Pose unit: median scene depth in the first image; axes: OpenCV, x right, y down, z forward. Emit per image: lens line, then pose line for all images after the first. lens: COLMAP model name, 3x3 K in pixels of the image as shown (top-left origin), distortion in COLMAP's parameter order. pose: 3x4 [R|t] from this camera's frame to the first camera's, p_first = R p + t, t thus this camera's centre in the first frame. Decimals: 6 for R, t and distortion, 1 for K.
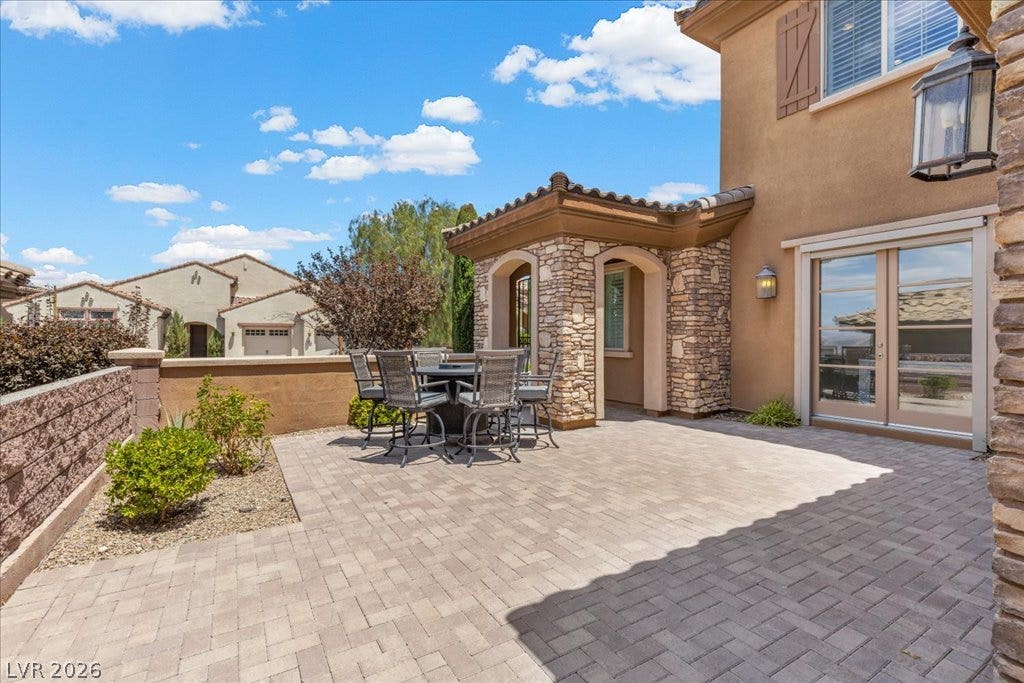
lens RADIAL K [[459.1, 0, 512.0], [0, 459.1, 341.5], [0, 0, 1]] dist [0.002705, -0.000940]
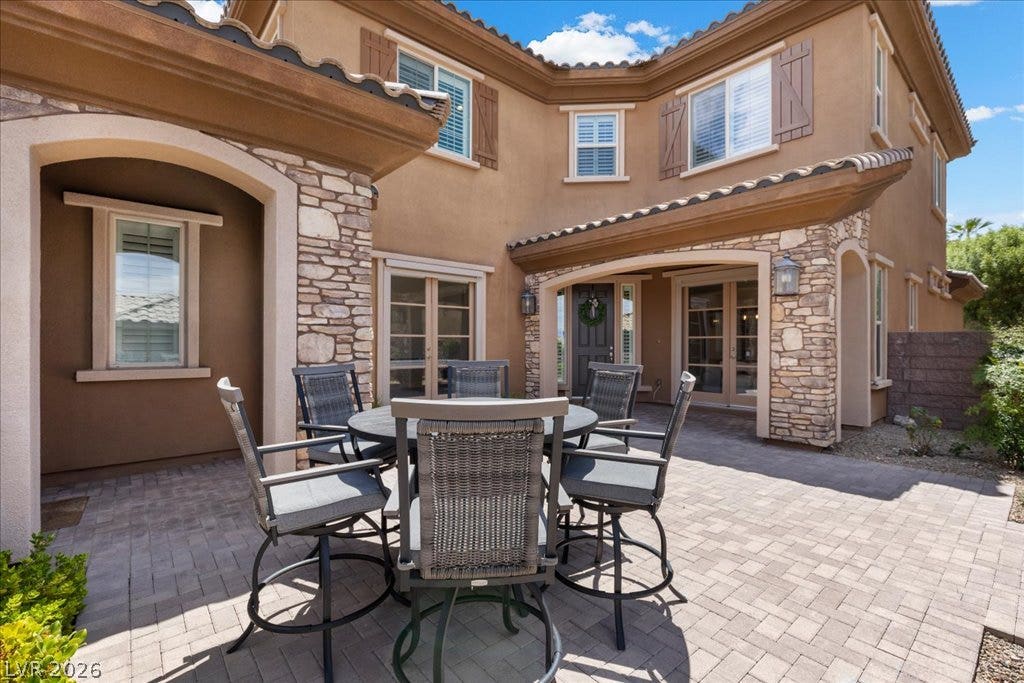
lens RADIAL K [[459.1, 0, 512.0], [0, 459.1, 341.5], [0, 0, 1]] dist [0.002705, -0.000940]
pose [[-0.162321, 0.001301, 0.986737, -0.840149], [-0.001359, 0.999998, -0.001542, -0.020024], [-0.986737, -0.001591, -0.162319, 1.489723]]
